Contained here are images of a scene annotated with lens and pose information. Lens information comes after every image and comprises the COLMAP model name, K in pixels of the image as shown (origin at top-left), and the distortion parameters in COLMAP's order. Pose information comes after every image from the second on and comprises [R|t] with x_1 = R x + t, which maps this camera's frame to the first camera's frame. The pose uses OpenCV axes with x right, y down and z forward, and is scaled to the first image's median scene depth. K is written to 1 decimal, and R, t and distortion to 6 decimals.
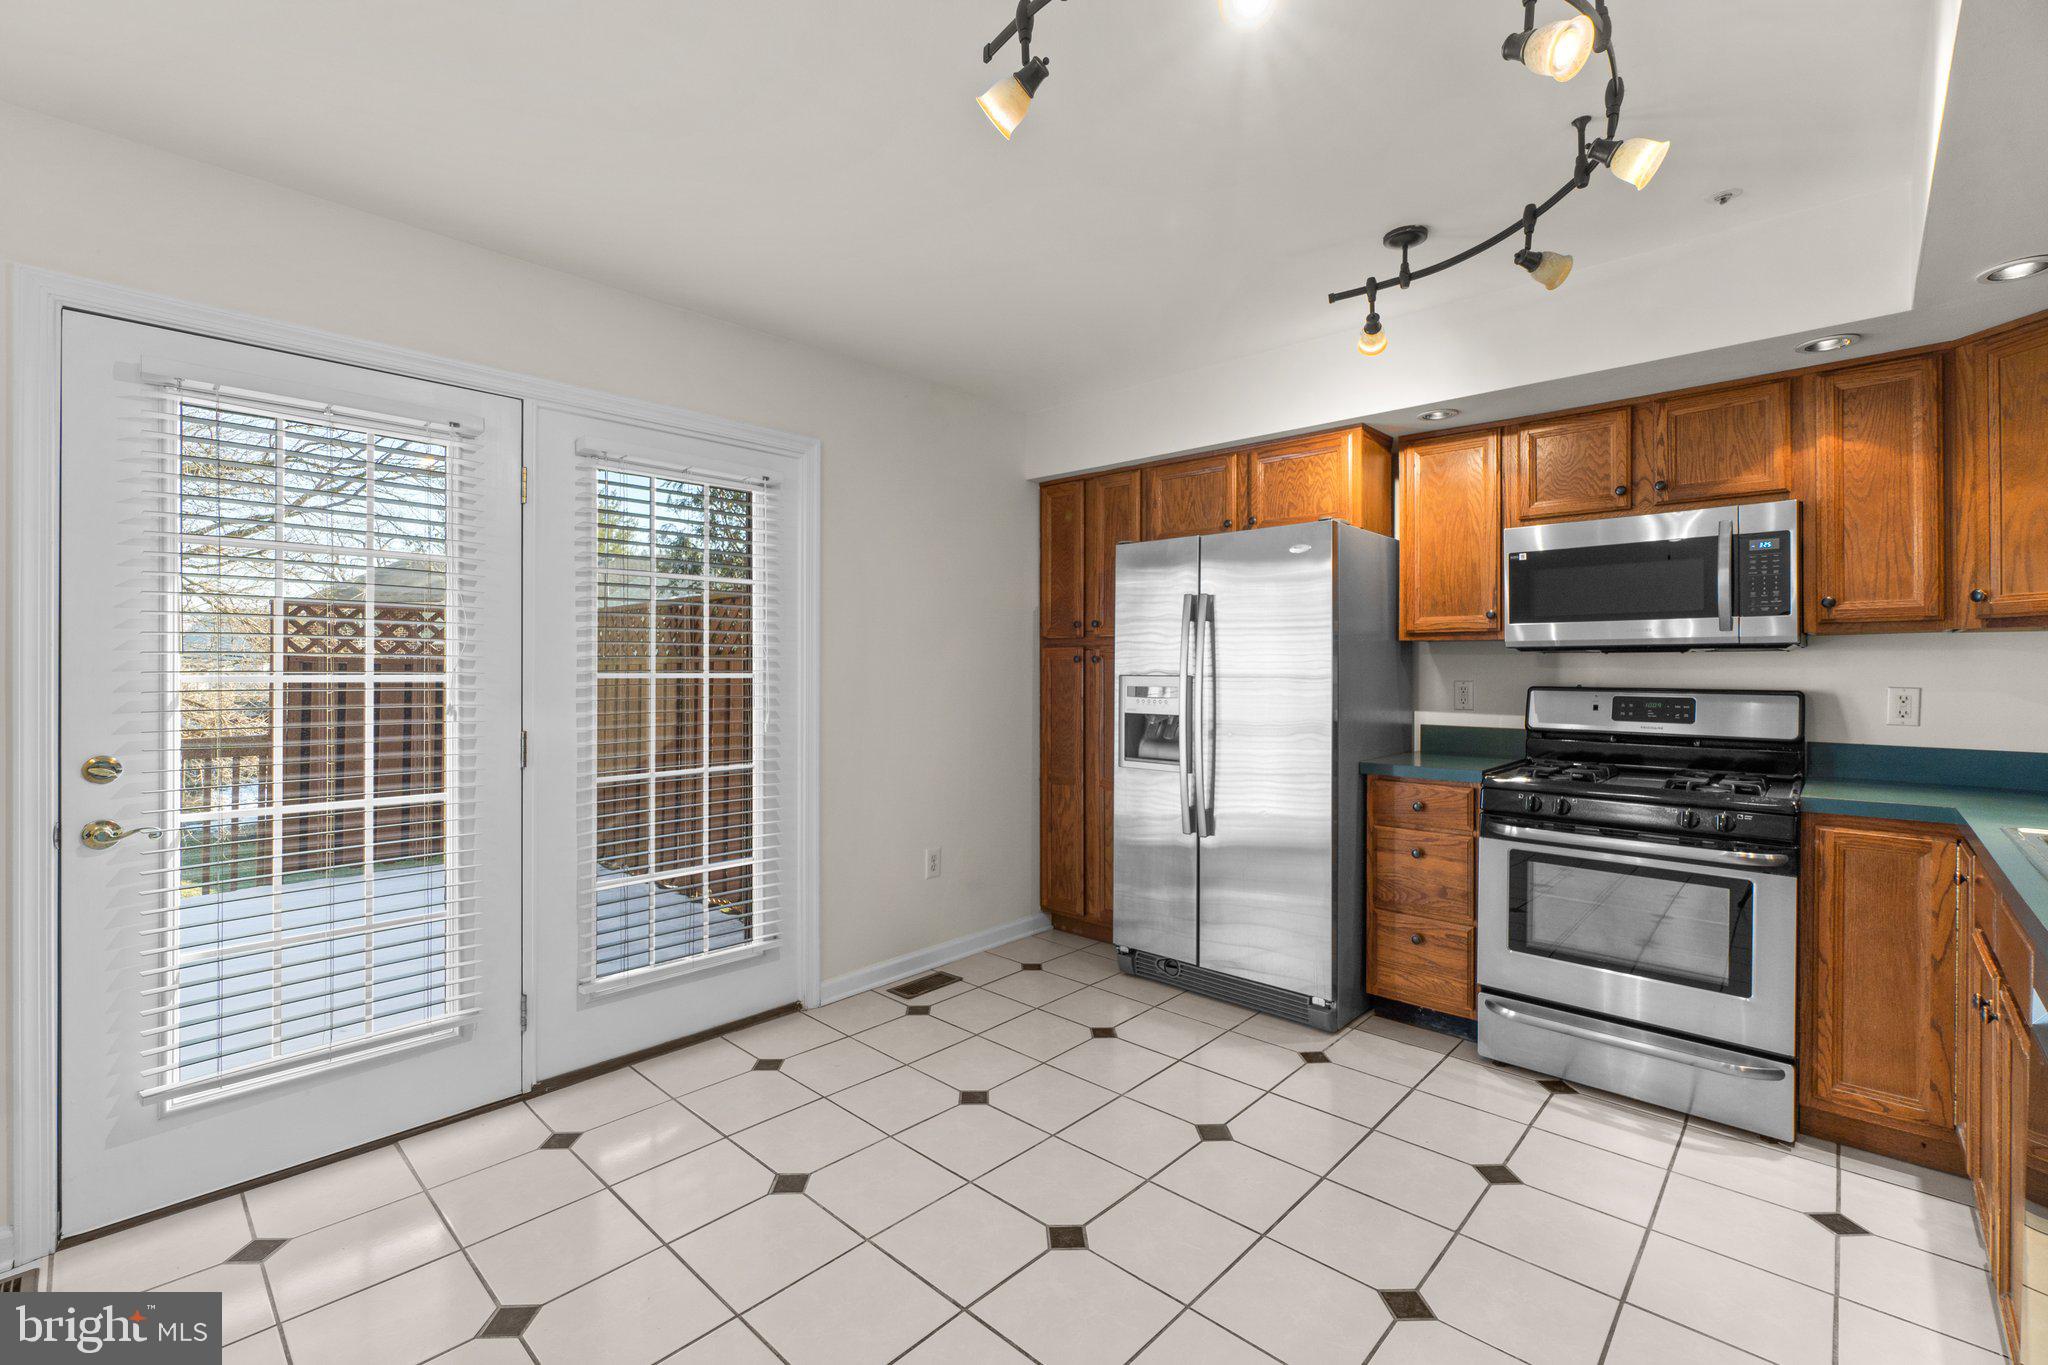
lens RADIAL K [[881.4, 0, 1019.3], [0, 881.4, 668.2], [0, 0, 1]] dist [-0.006849, 0.001999]
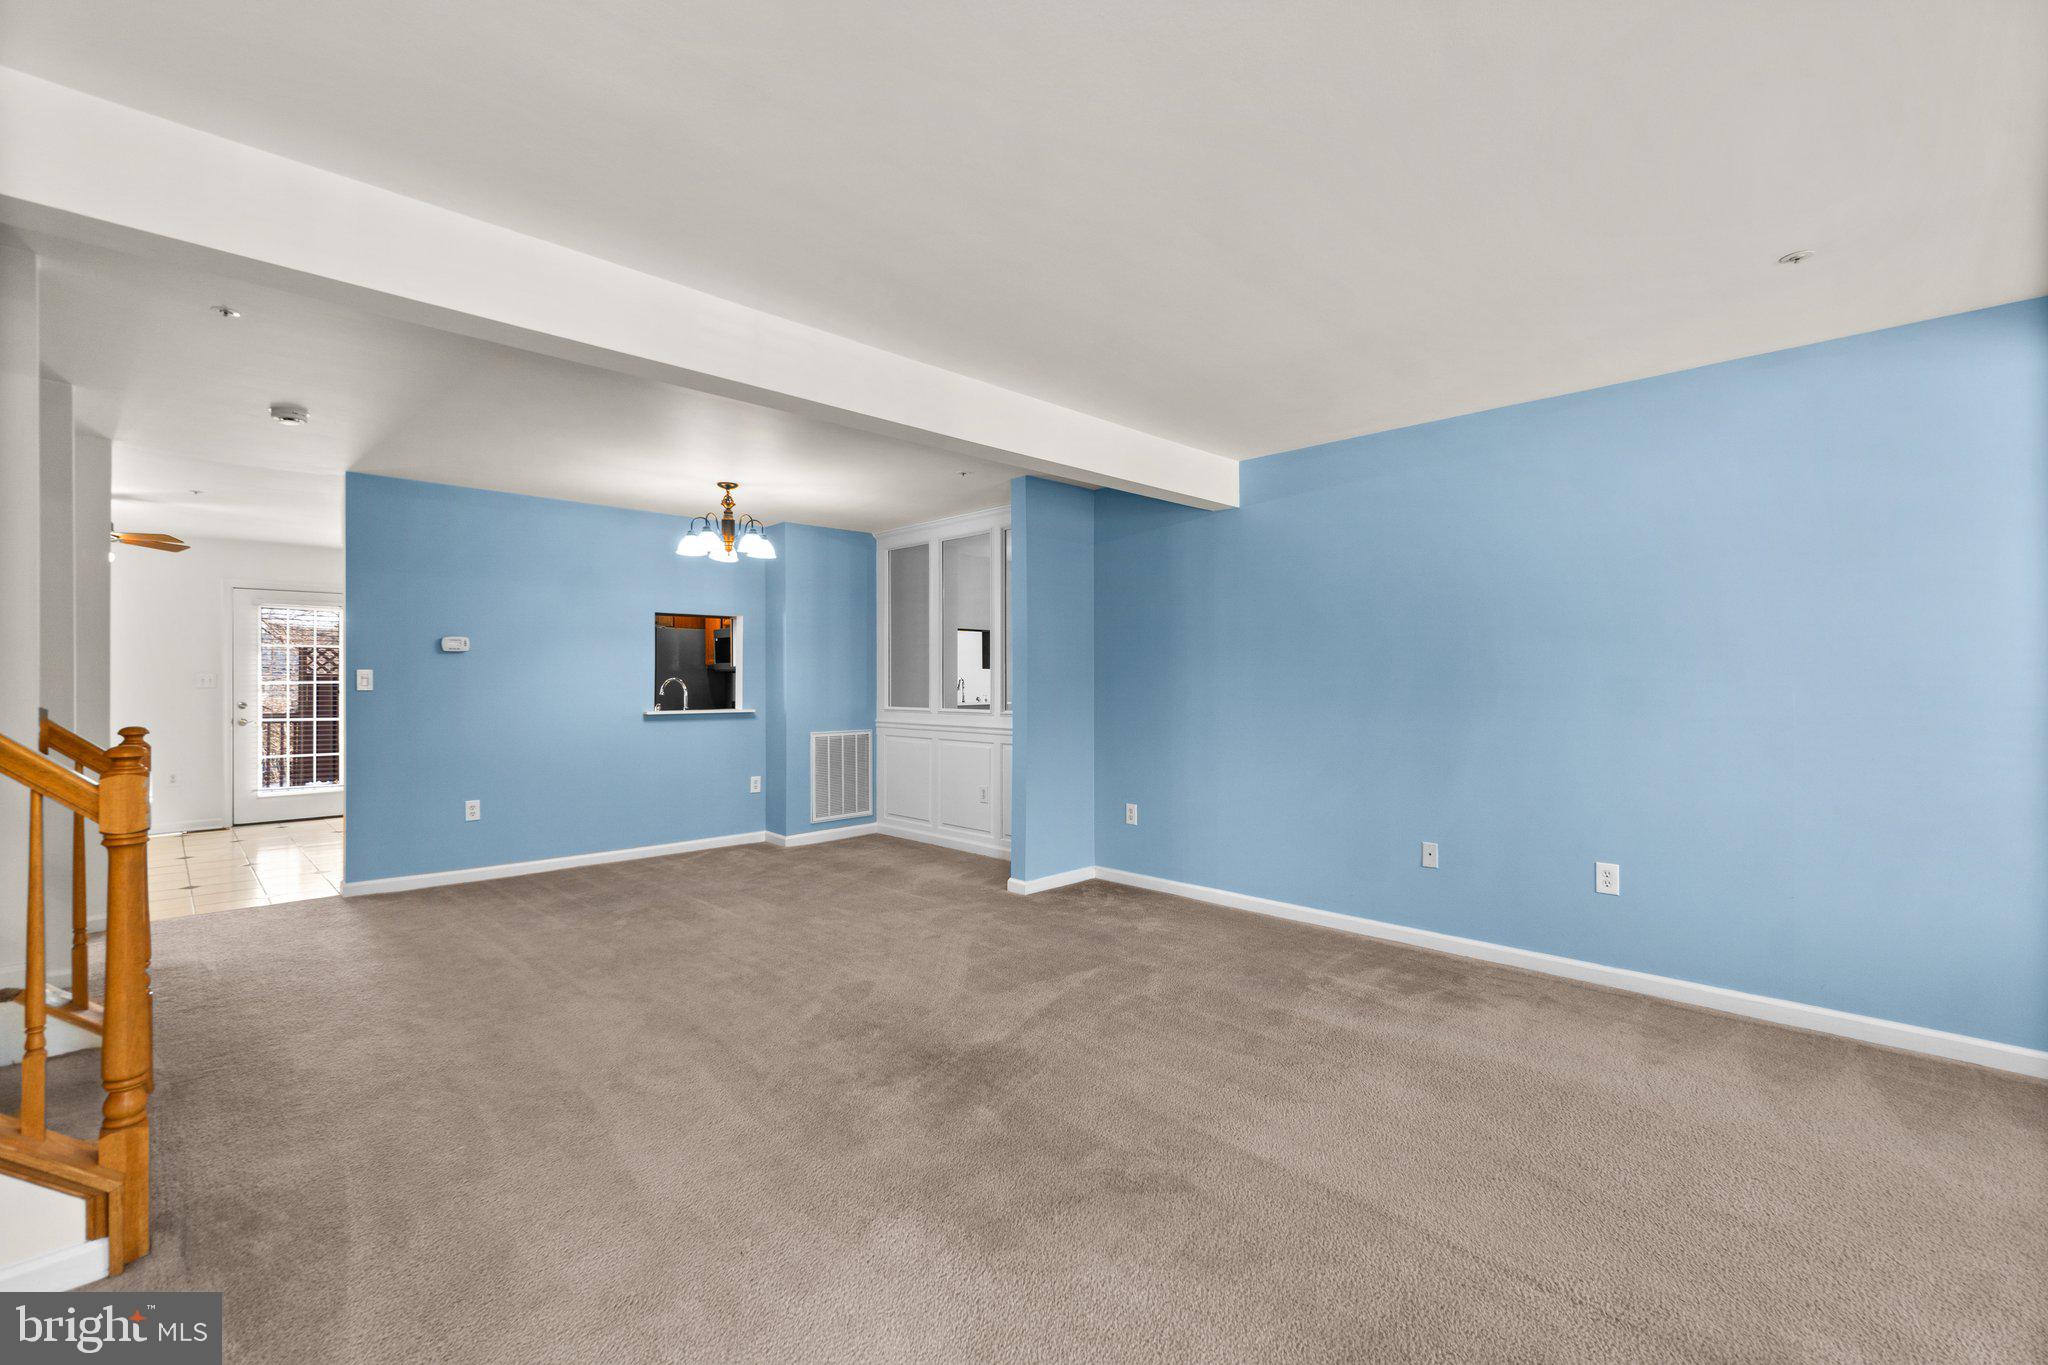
lens RADIAL K [[881.4, 0, 1013.6], [0, 881.4, 678.8], [0, 0, 1]] dist [-0.006849, 0.001999]
pose [[0.999247, -0.001628, -0.038771, 1.958435], [0.001640, 0.999999, 0.000276, 0.000171], [0.038770, -0.000340, 0.999248, -2.140806]]
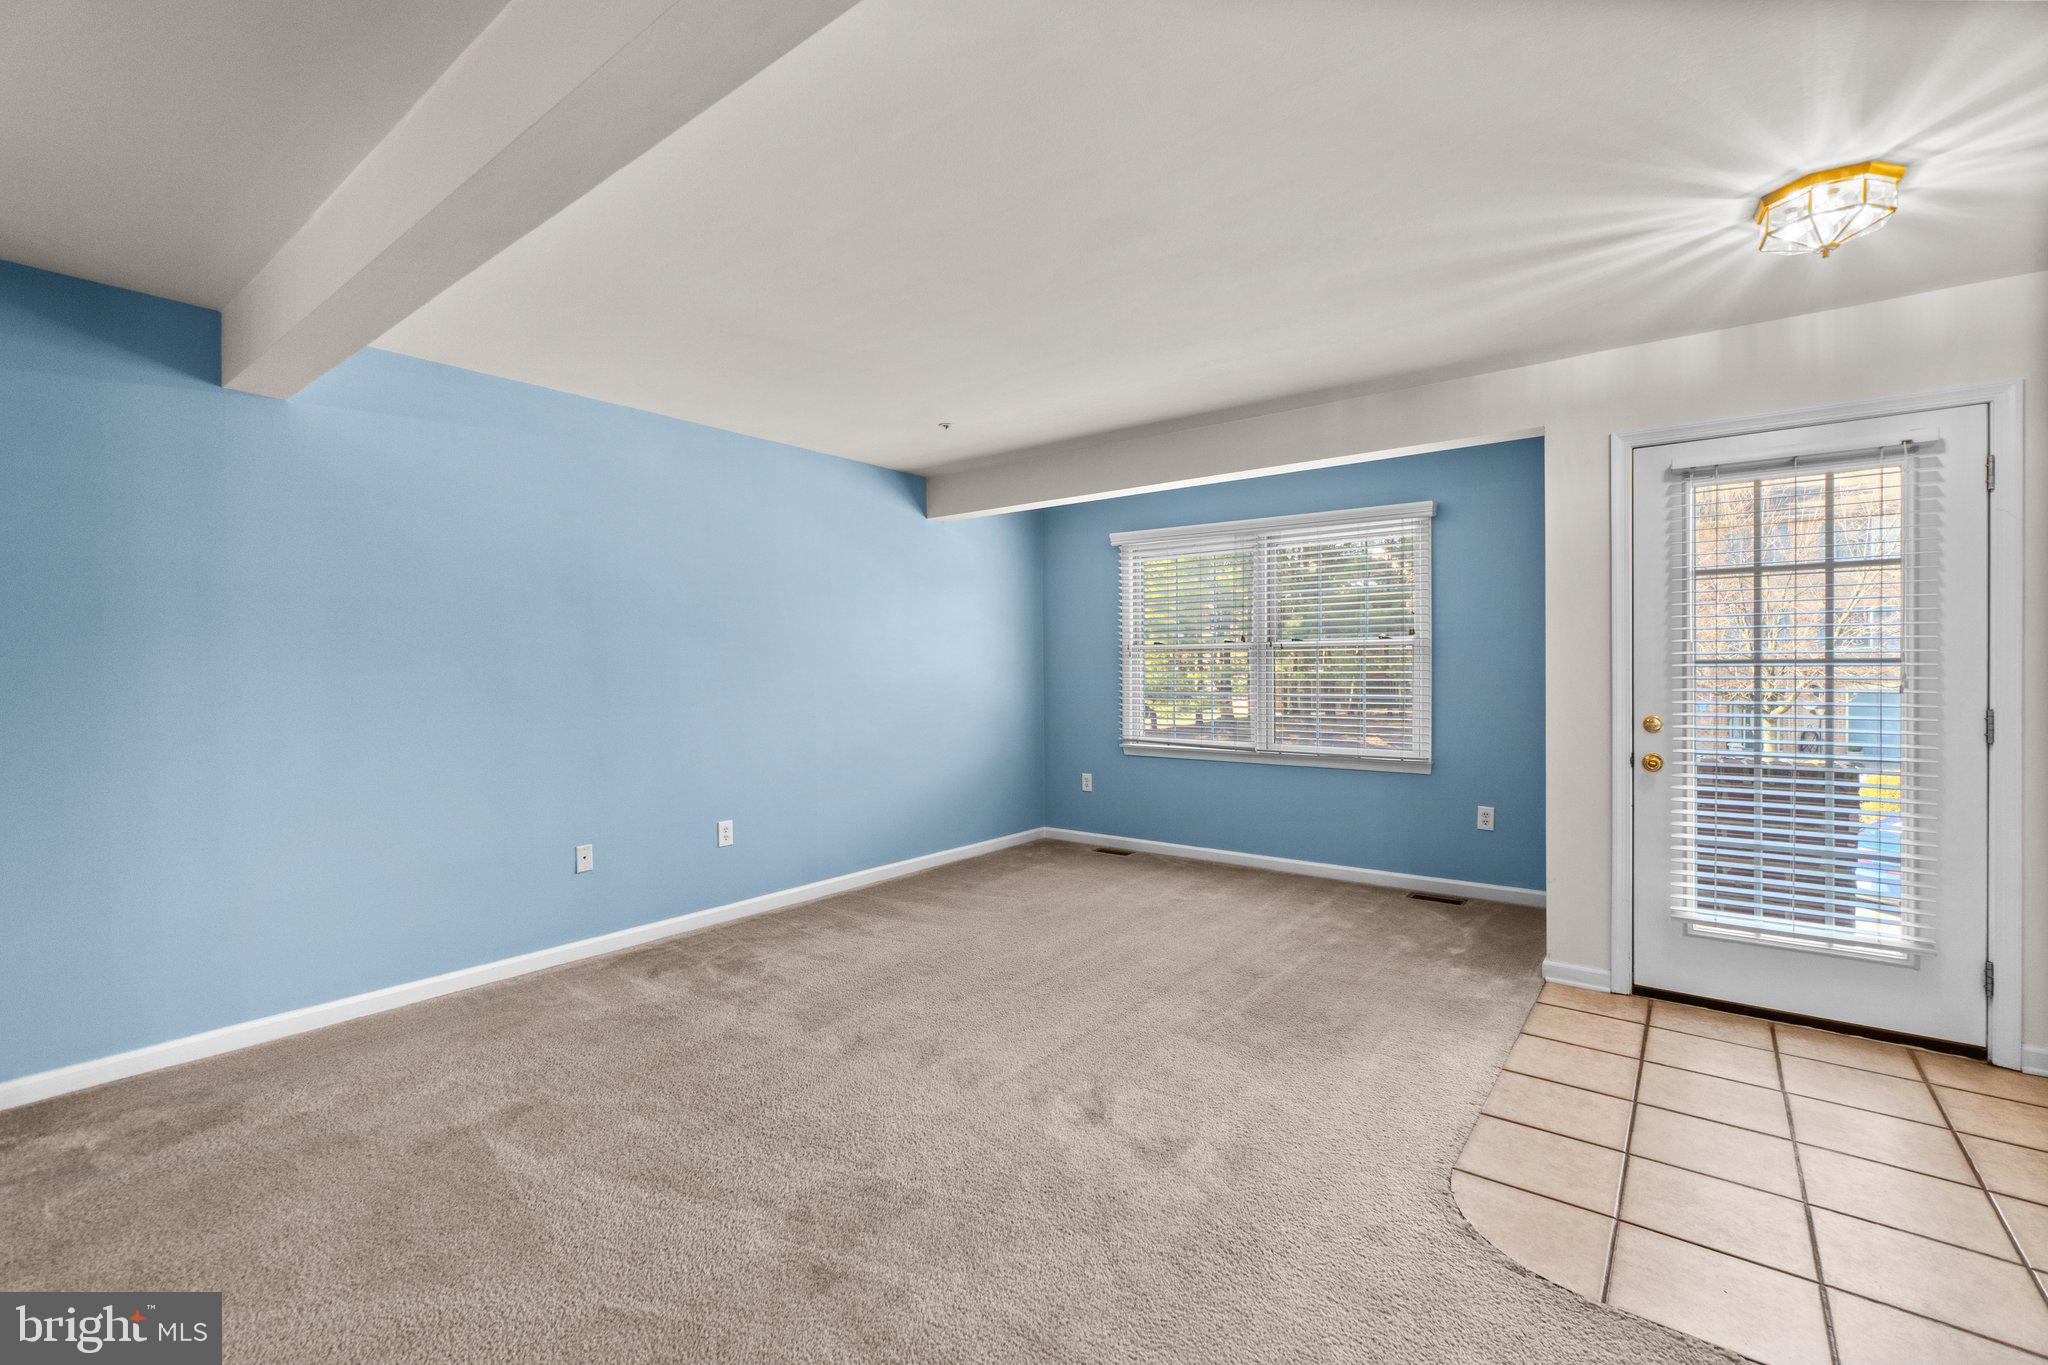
lens RADIAL K [[881.4, 0, 1018.3], [0, 881.4, 676.8], [0, 0, 1]] dist [-0.006849, 0.001999]
pose [[-0.098471, -0.009162, 0.995098, 1.065968], [0.004756, 0.999942, 0.009677, 0.002405], [-0.995129, 0.005685, -0.098422, -1.069071]]
